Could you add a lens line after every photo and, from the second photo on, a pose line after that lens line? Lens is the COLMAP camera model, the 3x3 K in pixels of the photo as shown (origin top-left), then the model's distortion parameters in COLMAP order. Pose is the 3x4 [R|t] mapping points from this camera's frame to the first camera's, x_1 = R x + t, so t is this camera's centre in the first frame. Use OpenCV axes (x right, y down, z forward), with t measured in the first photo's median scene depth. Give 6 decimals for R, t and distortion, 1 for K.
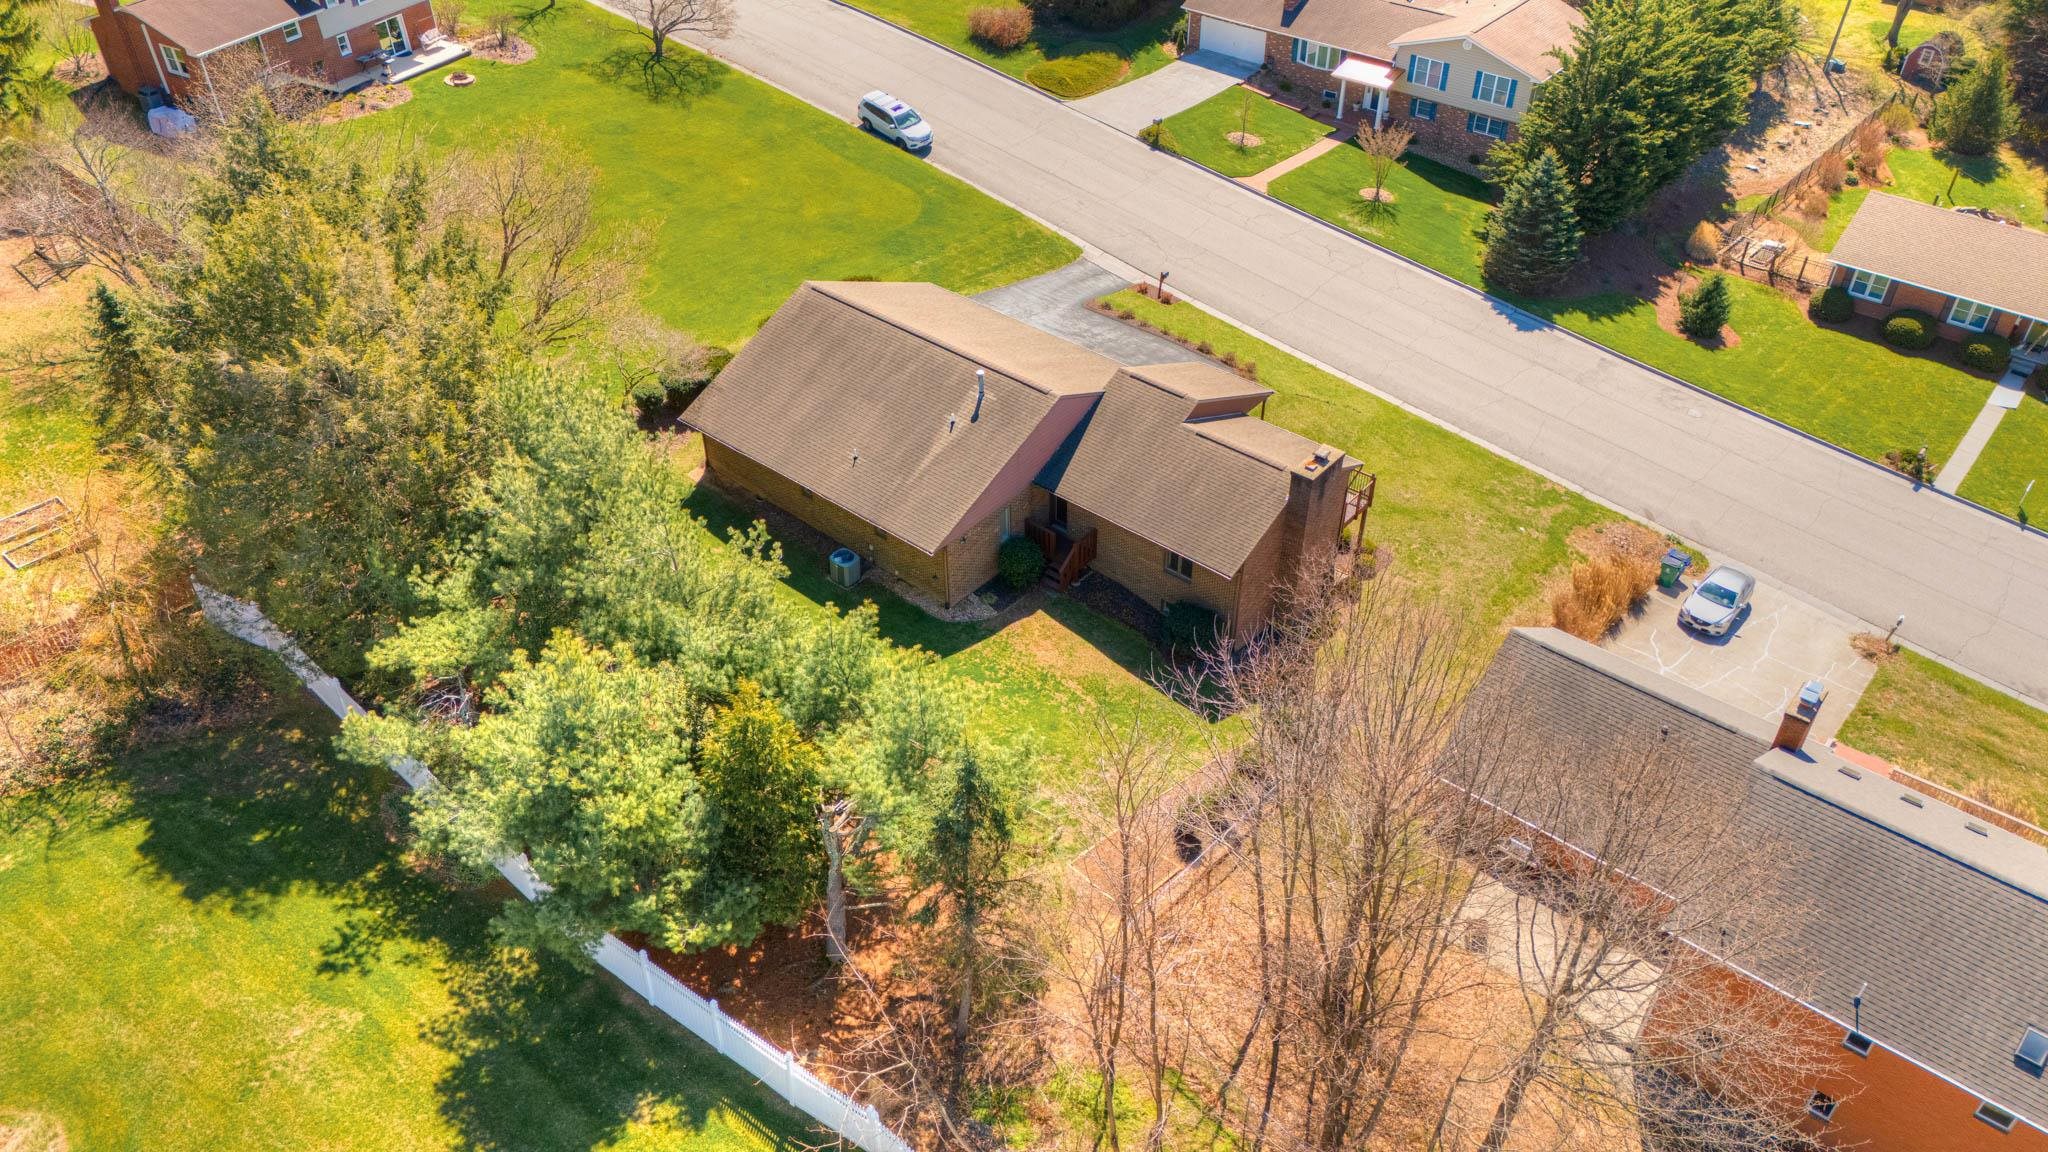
lens RADIAL K [[1509.5, 0, 1024.0], [0, 1509.5, 576.0], [0, 0, 1]] dist [0.044252, -0.002928]
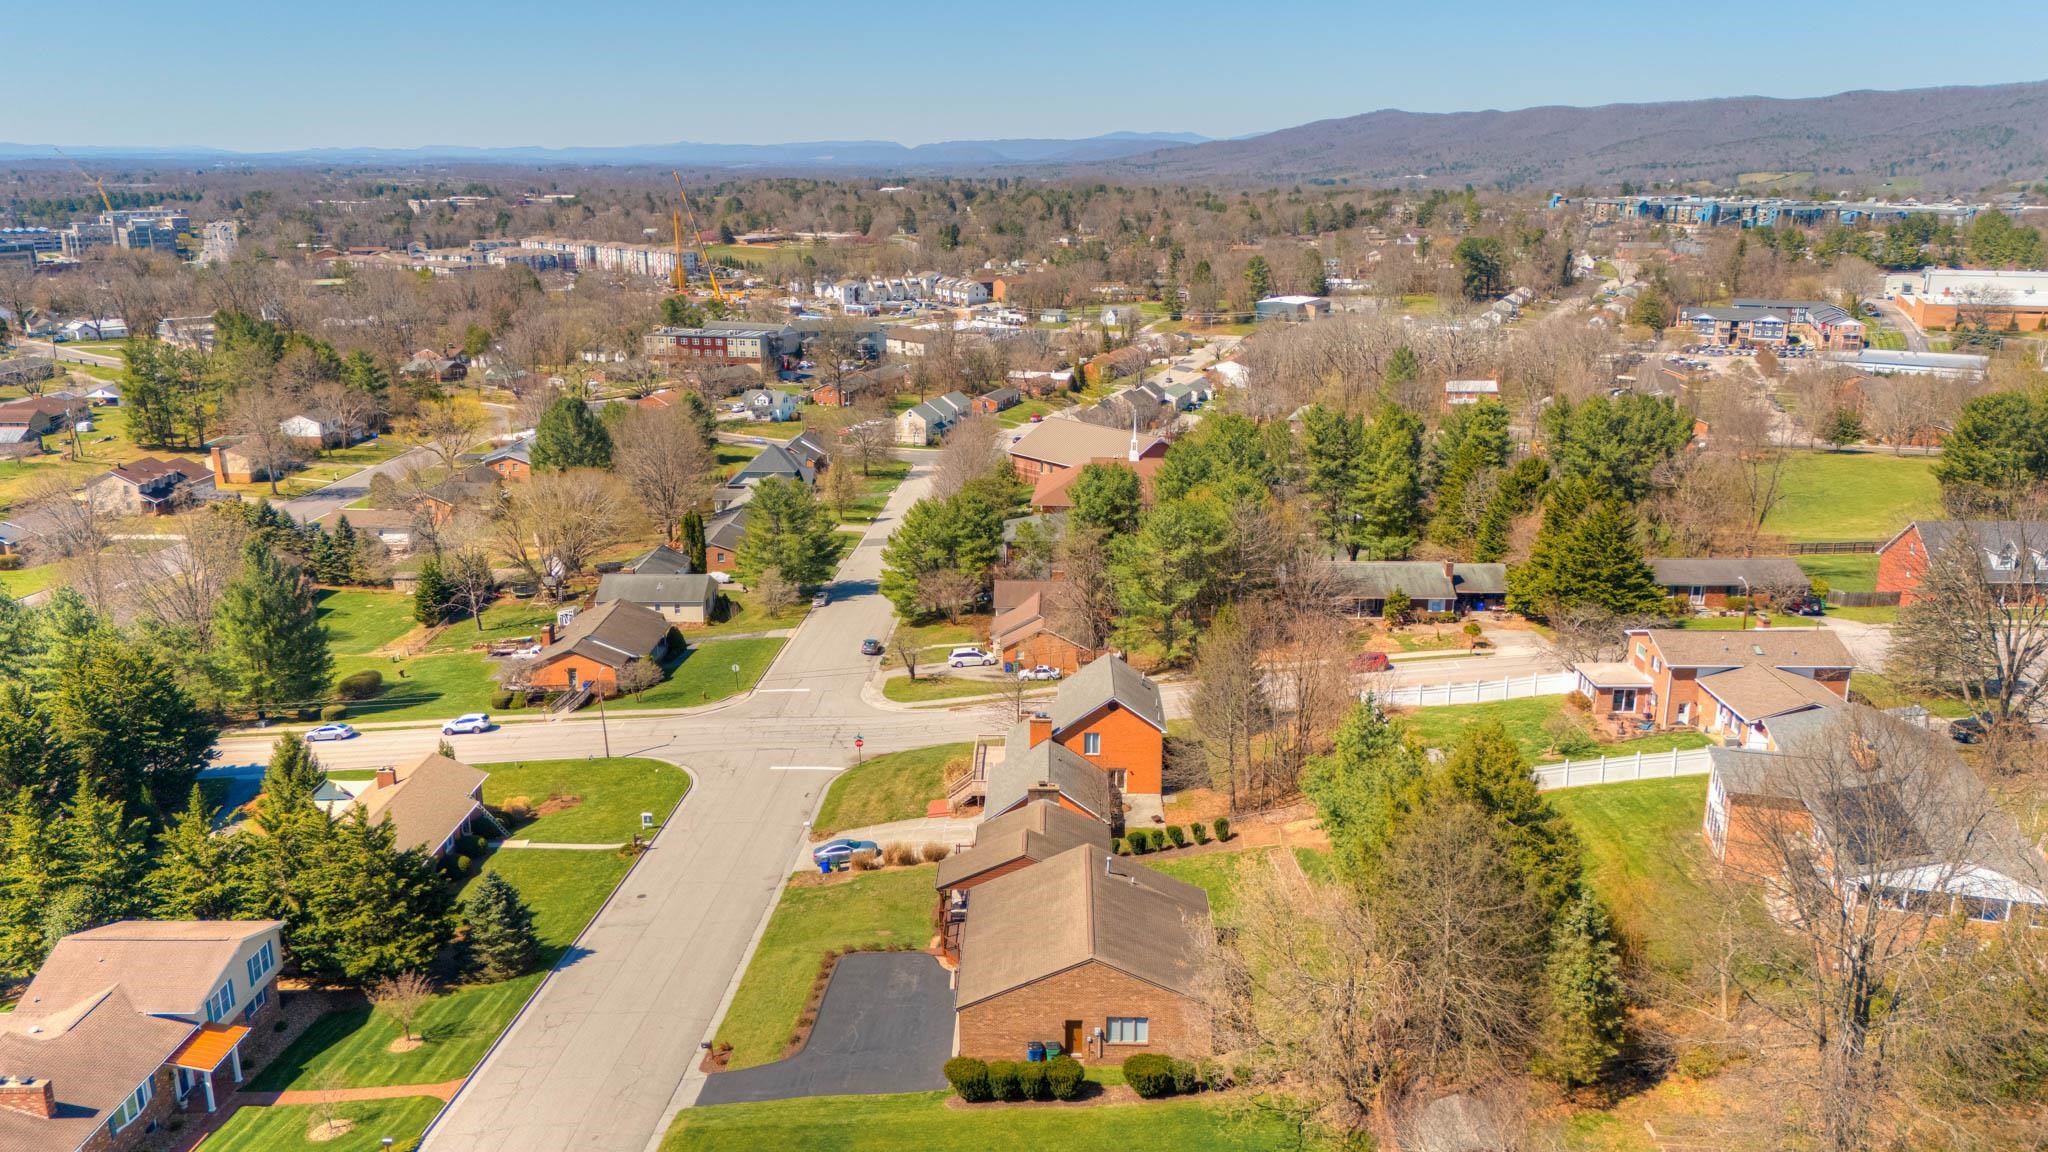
lens RADIAL K [[1455.1, 0, 1003.7], [0, 1455.1, 571.8], [0, 0, 1]] dist [0.105607, -0.001283]
pose [[-0.621084, -0.201815, 0.757315, -0.751594], [0.498309, 0.644136, 0.580324, -0.896241], [-0.604932, 0.737807, -0.299497, 0.901121]]
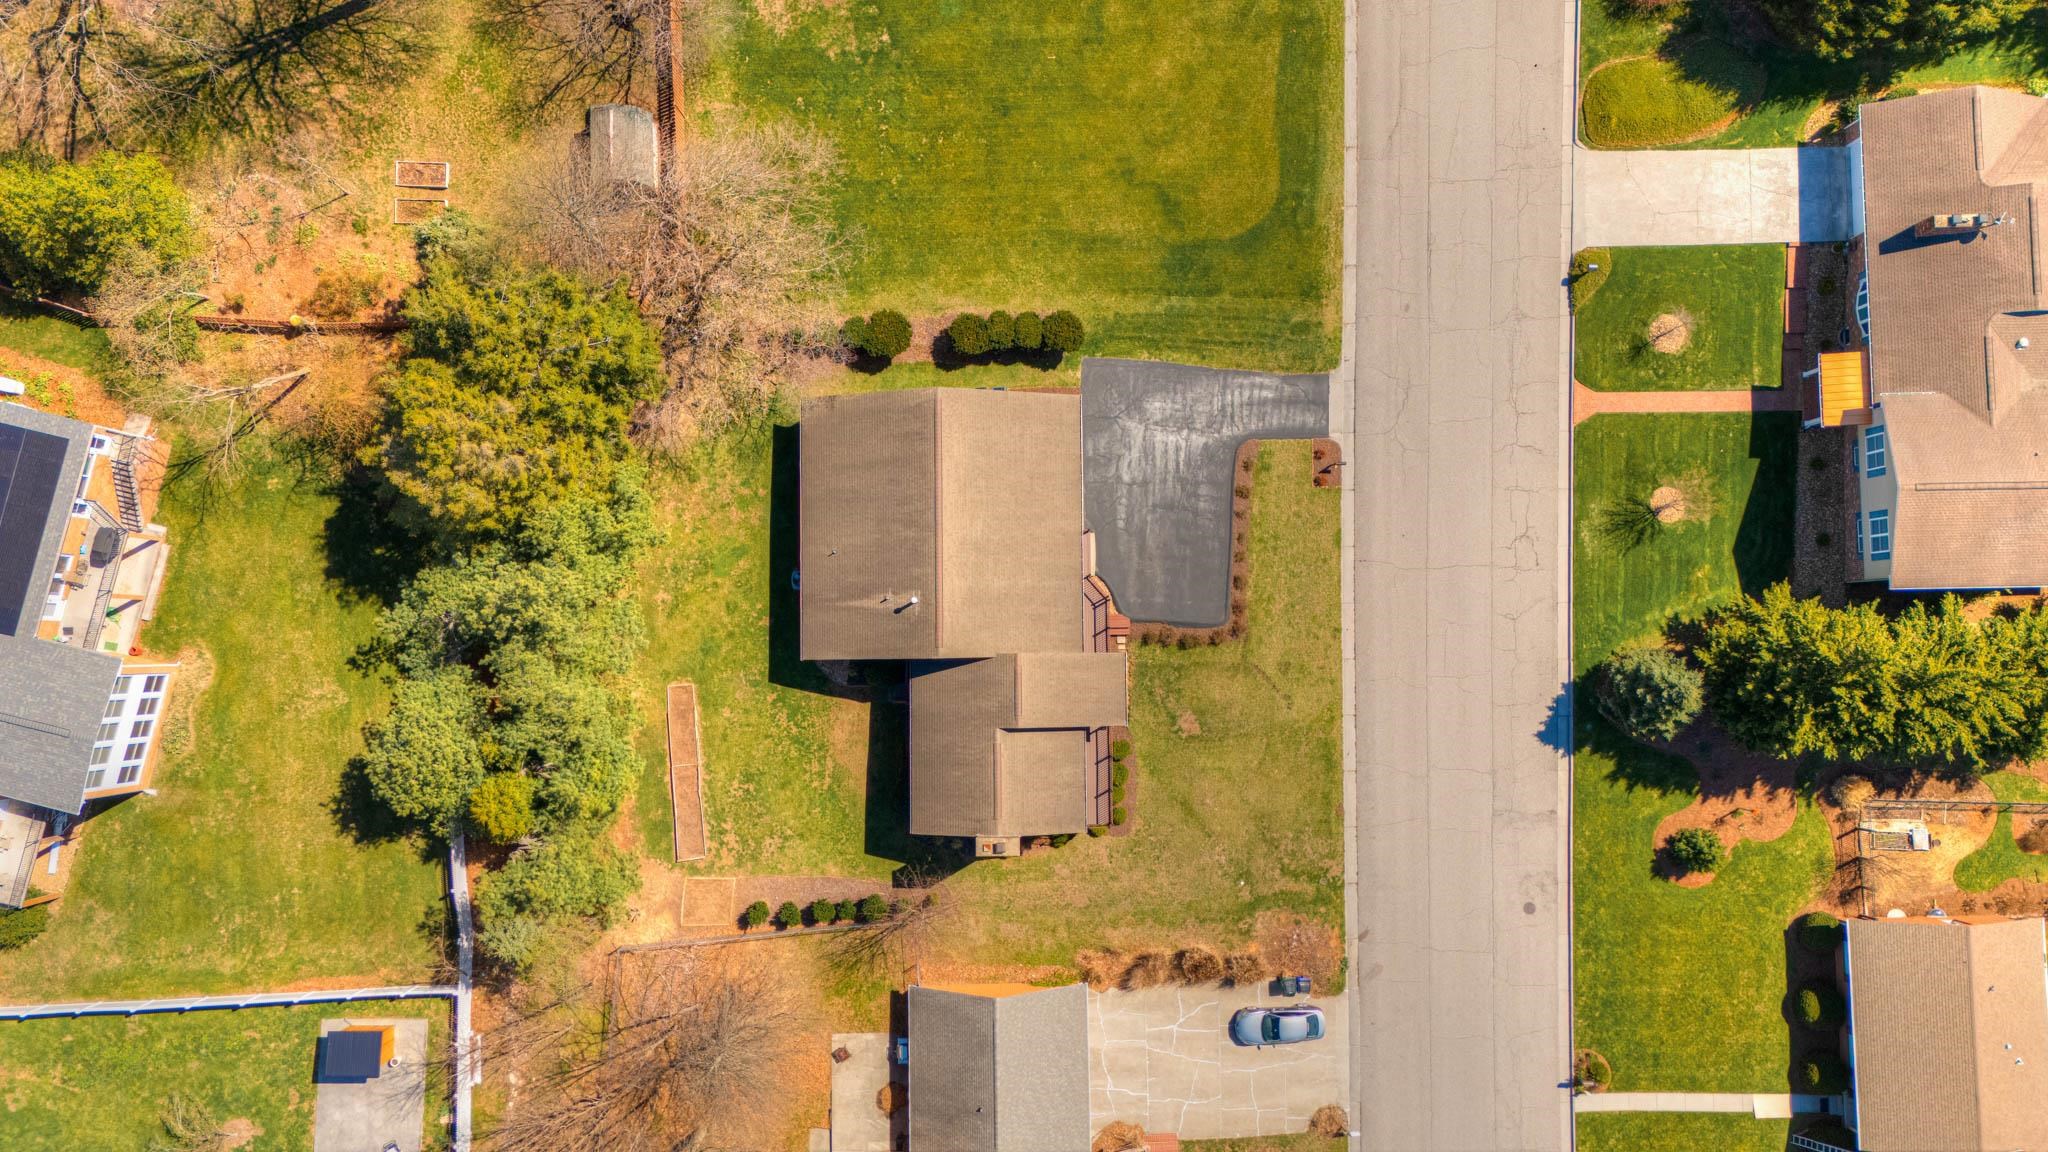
lens RADIAL K [[1571.5, 0, 1029.4], [0, 1571.5, 568.7], [0, 0, 1]] dist [0.105720, -0.097450]
pose [[0.649420, 0.759121, -0.044596, 0.054546], [-0.470129, 0.446903, 0.761089, -0.865346], [0.597688, -0.473301, 0.647113, 0.119522]]
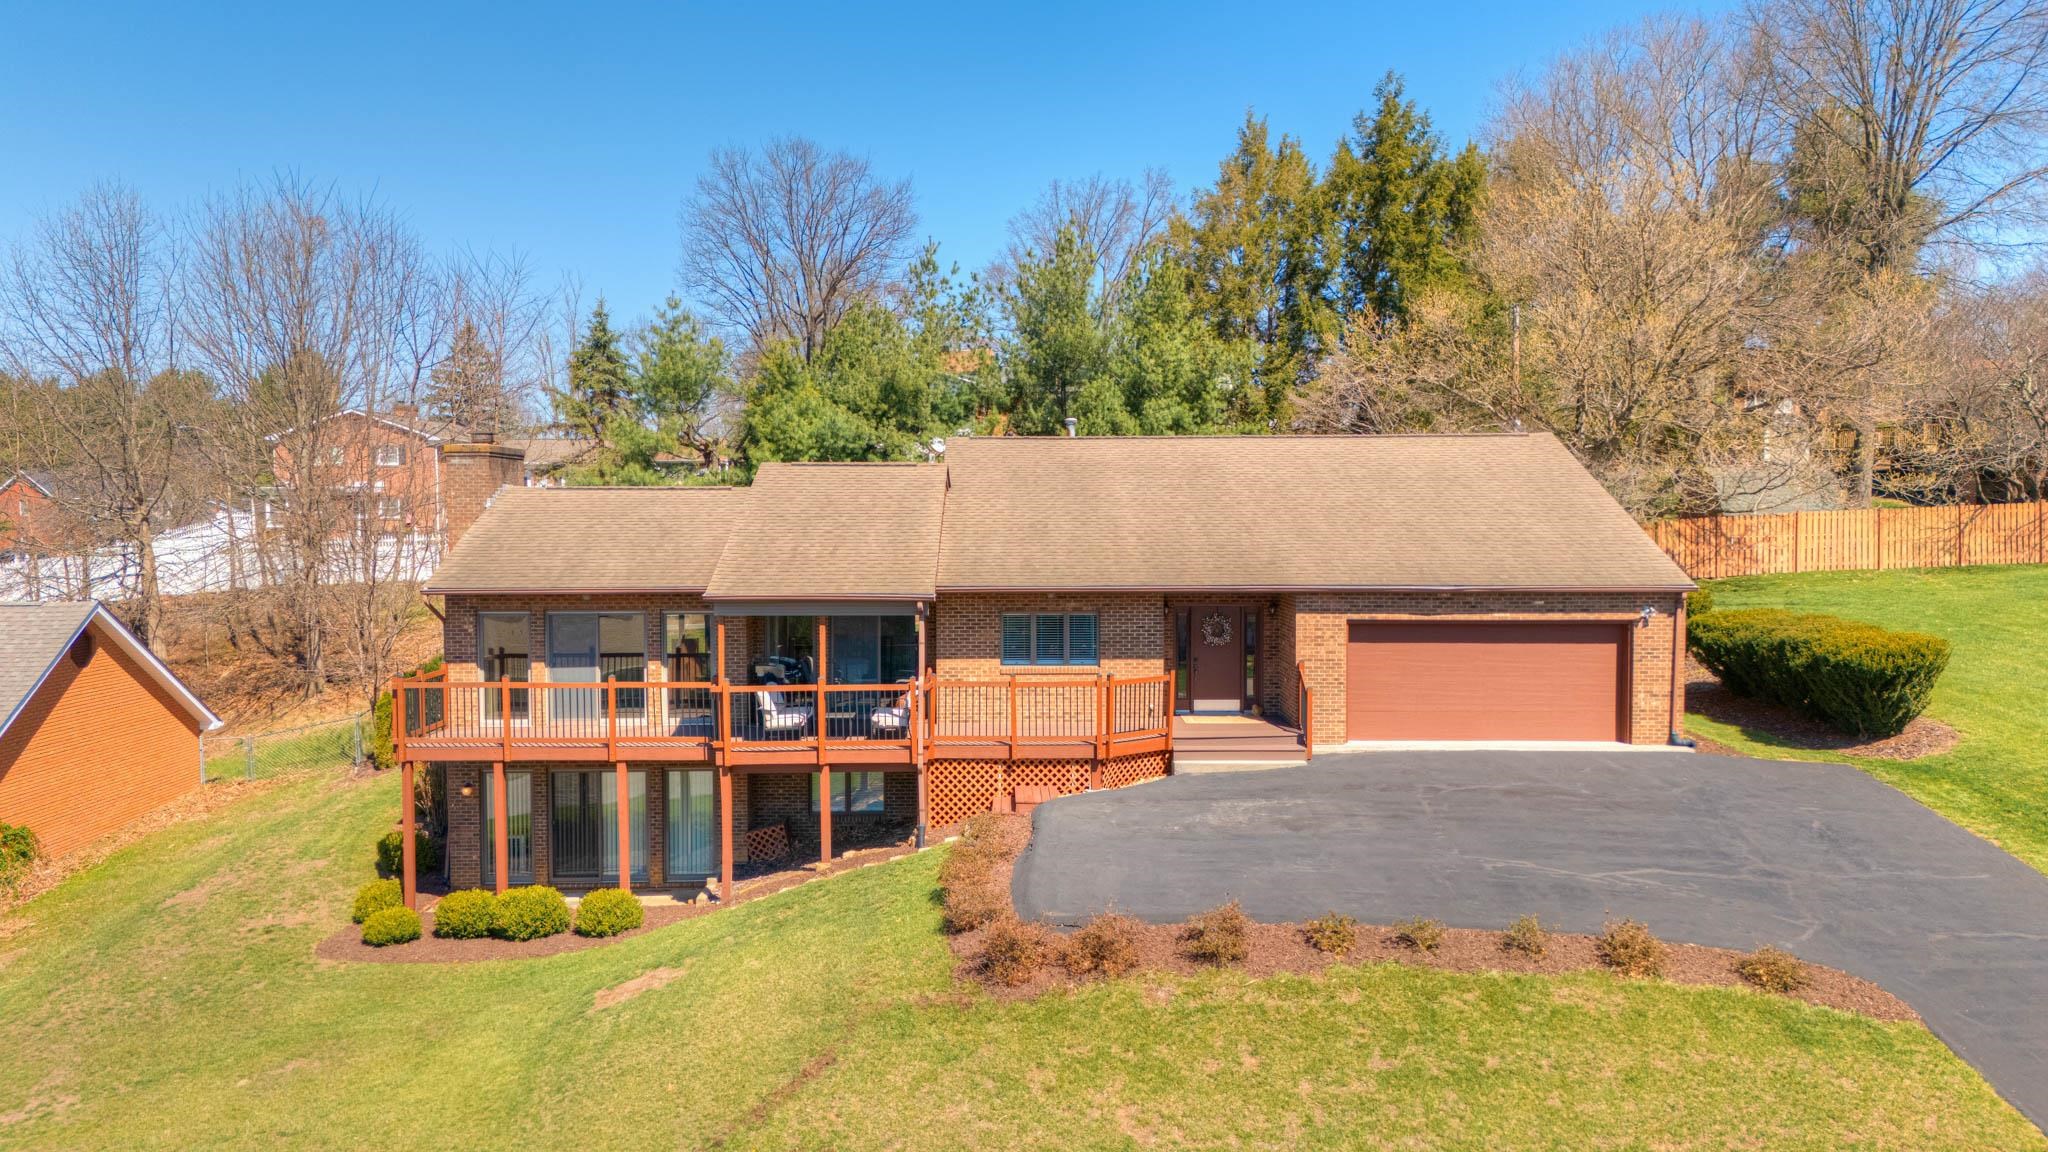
lens RADIAL K [[1506.0, 0, 1015.6], [0, 1506.0, 580.7], [0, 0, 1]] dist [0.081085, -0.073253]
pose [[-0.764318, 0.035907, -0.643839, 0.272266], [-0.403459, 0.752246, 0.520910, -0.276817], [0.503029, 0.657904, -0.560468, 0.953181]]
